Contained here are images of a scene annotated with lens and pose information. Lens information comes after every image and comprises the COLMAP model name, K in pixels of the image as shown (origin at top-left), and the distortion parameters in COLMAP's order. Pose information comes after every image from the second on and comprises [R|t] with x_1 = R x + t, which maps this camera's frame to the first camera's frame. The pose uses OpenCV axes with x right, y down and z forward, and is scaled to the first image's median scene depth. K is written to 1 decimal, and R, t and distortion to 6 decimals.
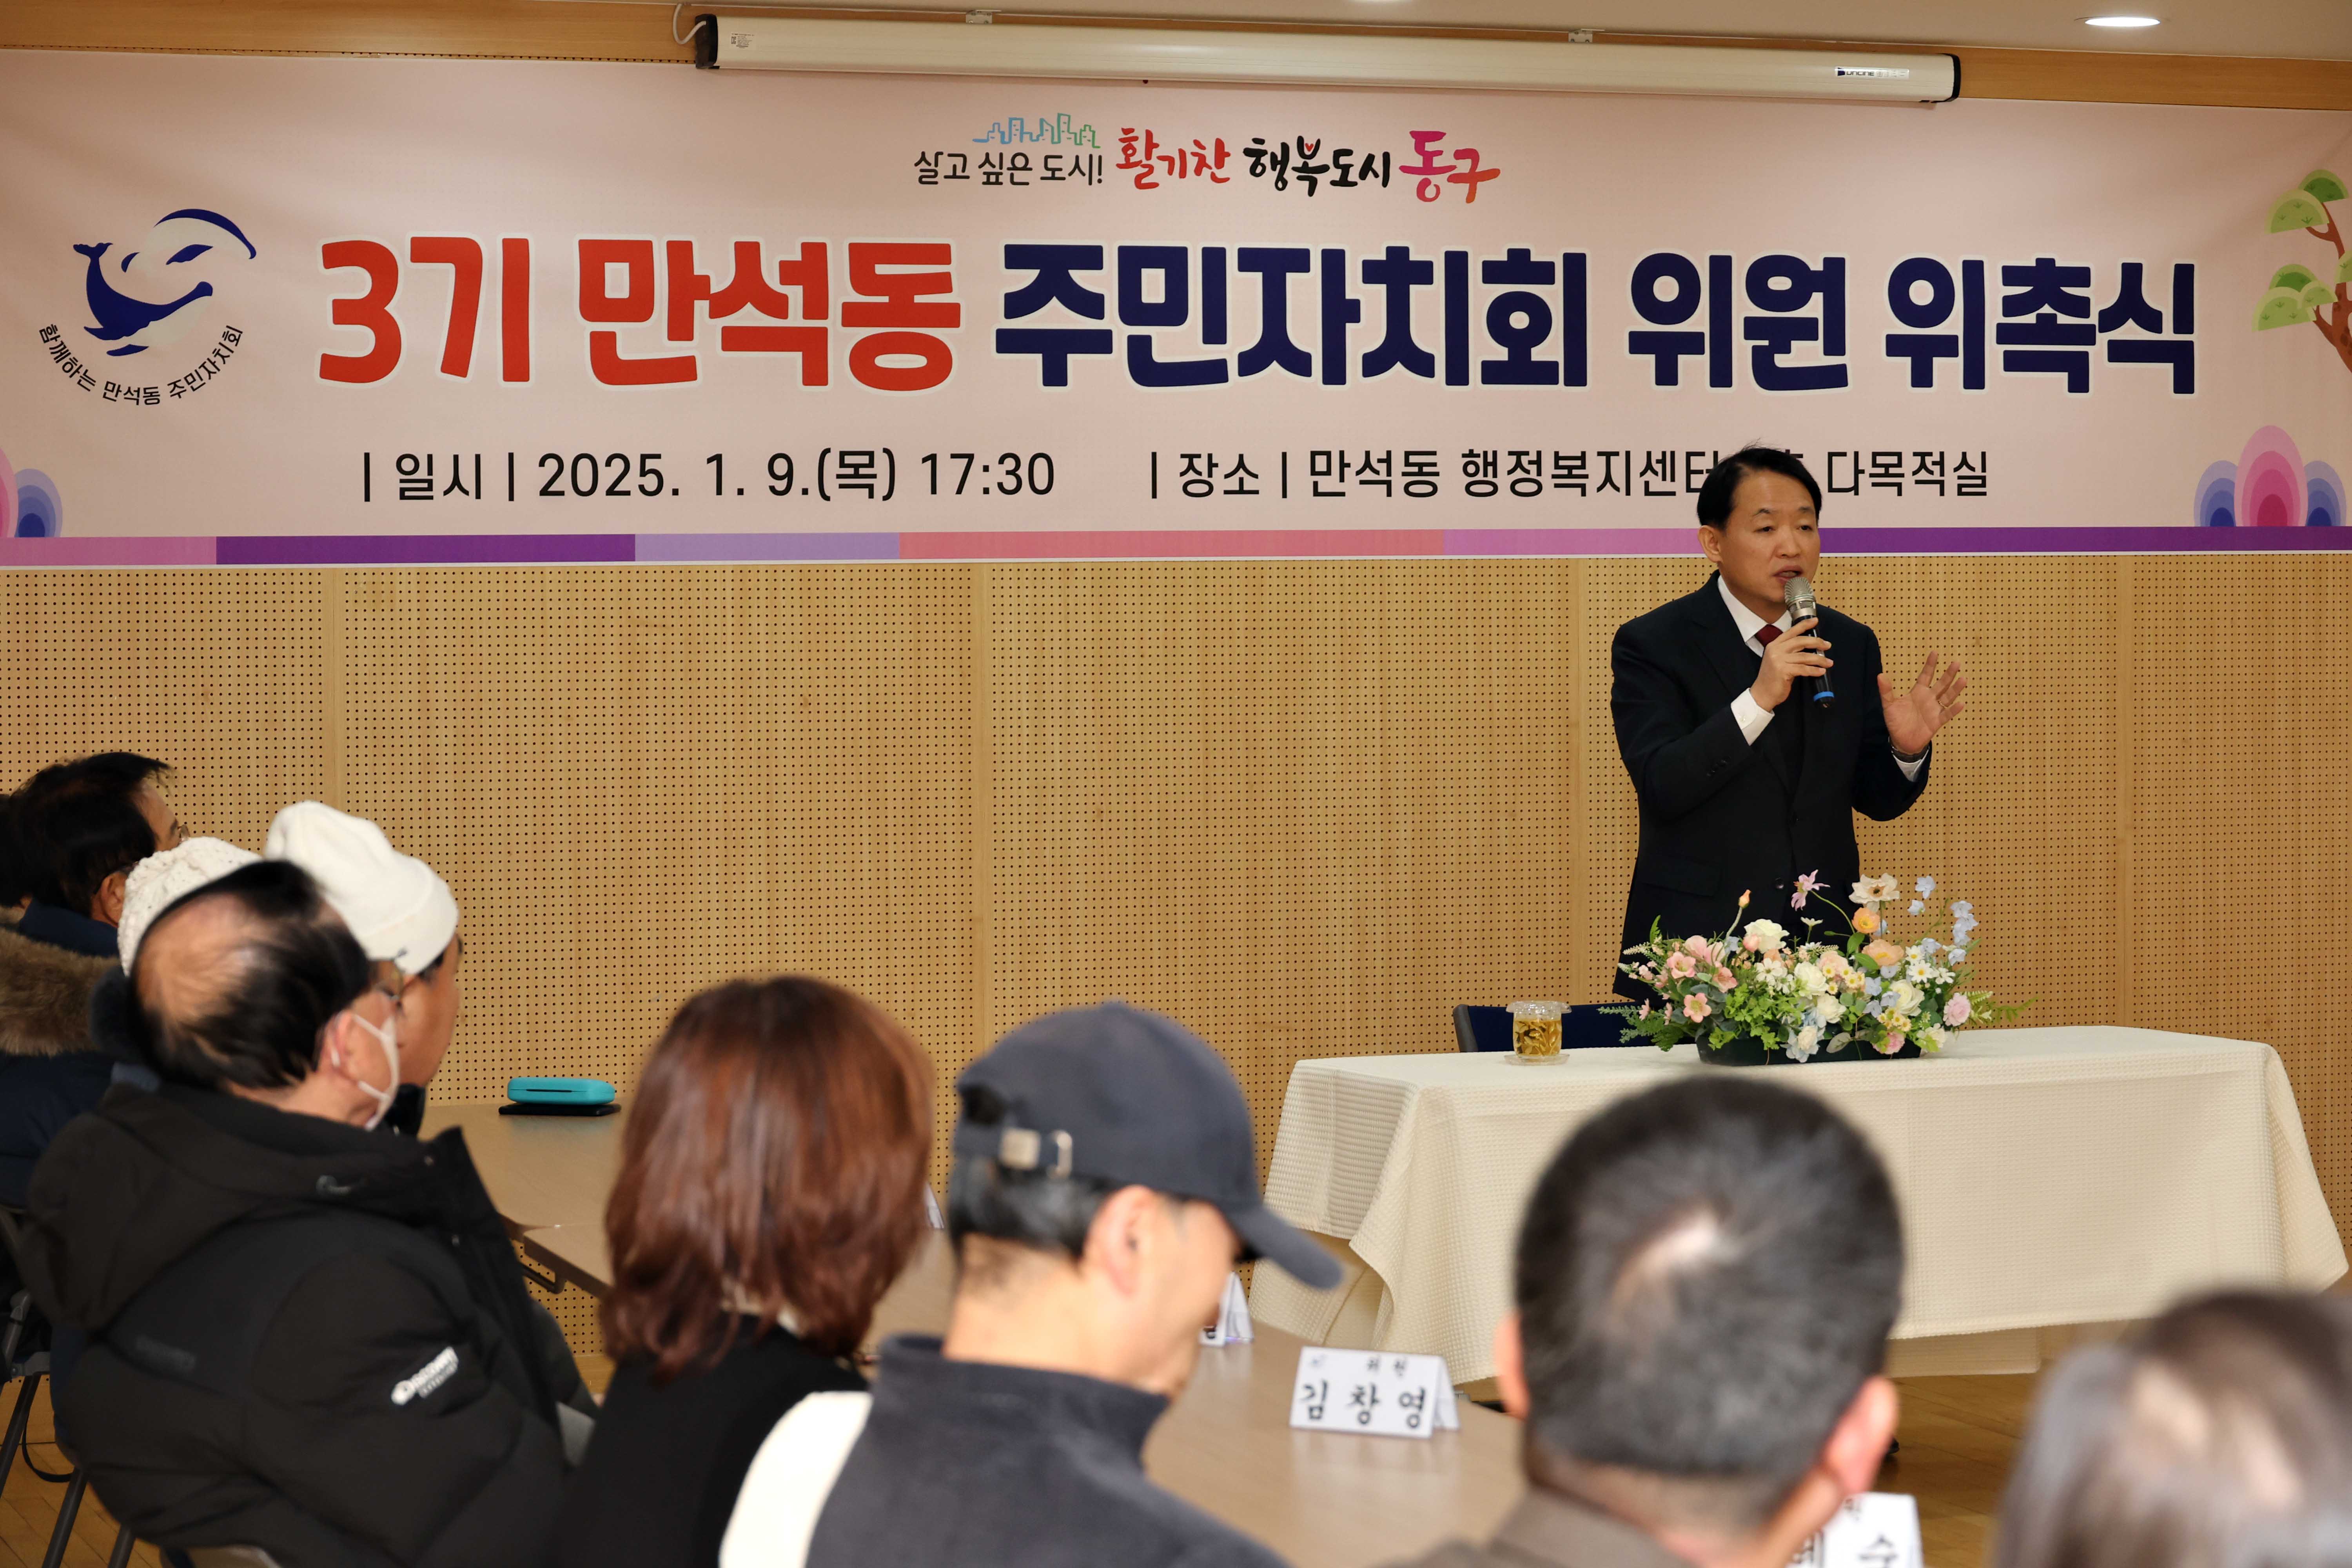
lens RADIAL K [[5411.8, 0, 1176.0], [0, 5411.8, 784.0], [0, 0, 1]] dist [-0.093763, -0.658847]
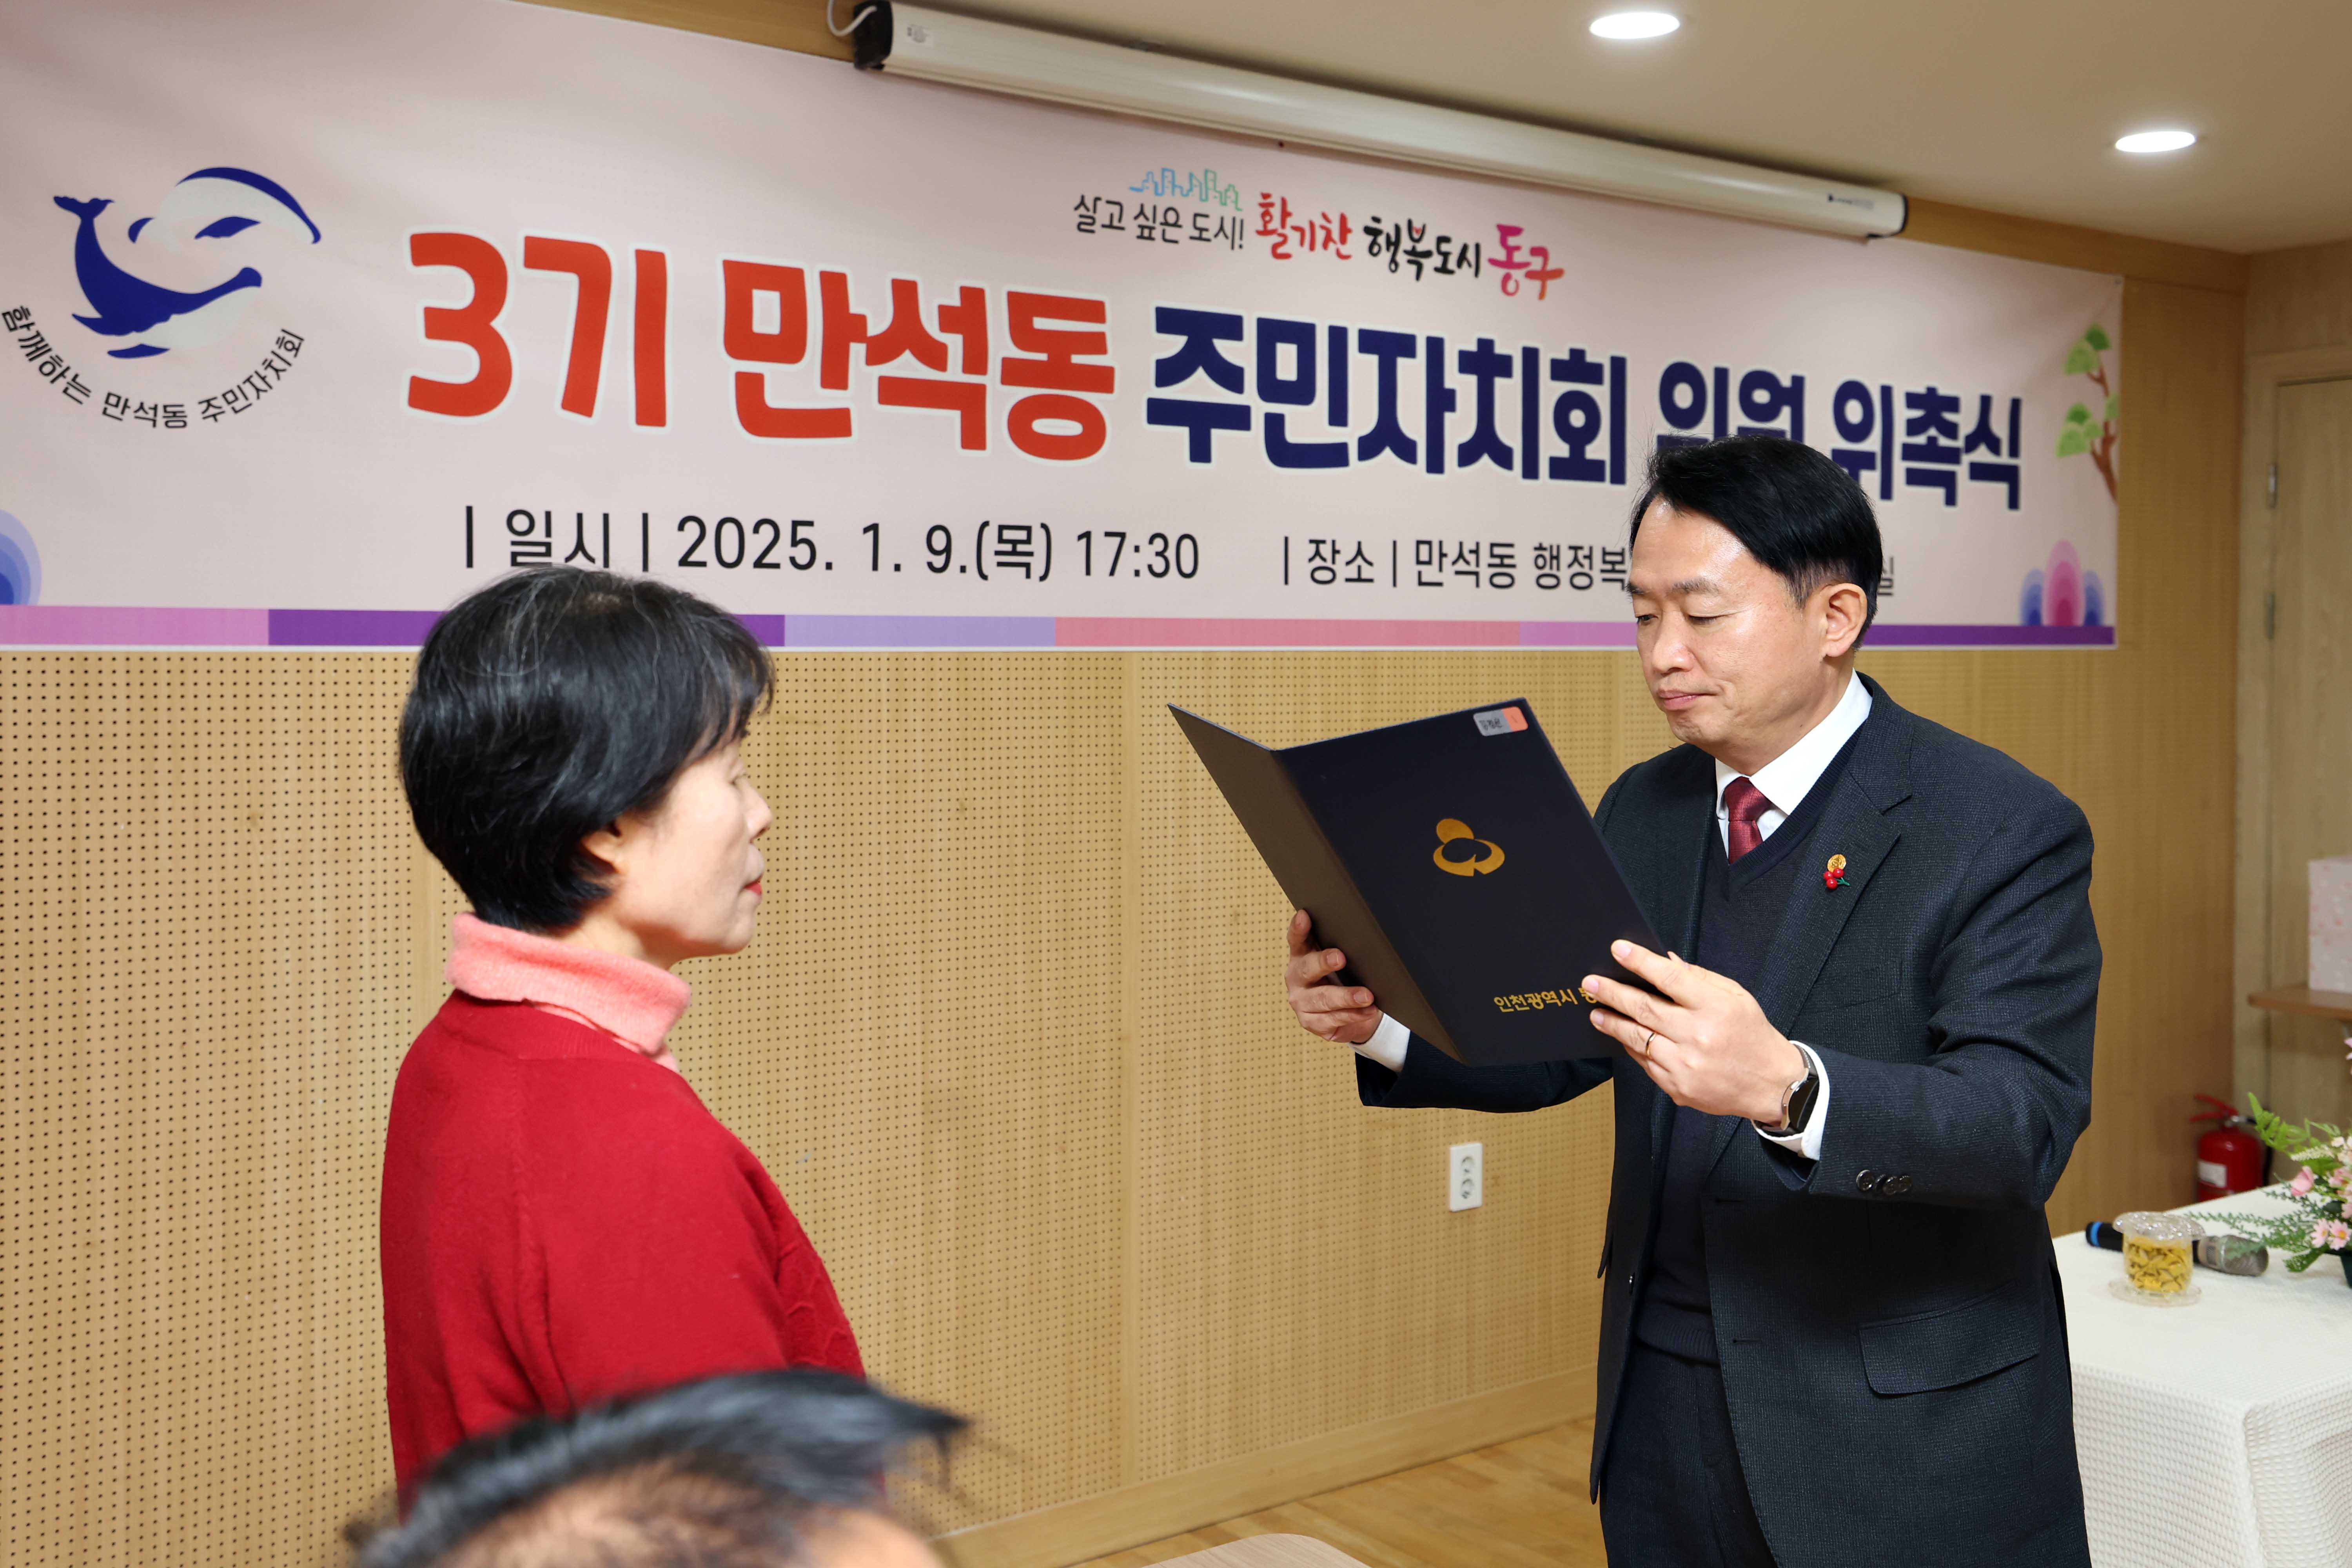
lens RADIAL K [[2373.5, 0, 1181.1], [0, 2373.5, 720.5], [0, 0, 1]] dist [0.032944, 0.080365]
pose [[0.958329, -0.002962, 0.285650, -0.142063], [0.006991, 0.999890, -0.013086, -0.023477], [-0.285580, 0.014537, 0.958245, 0.604426]]
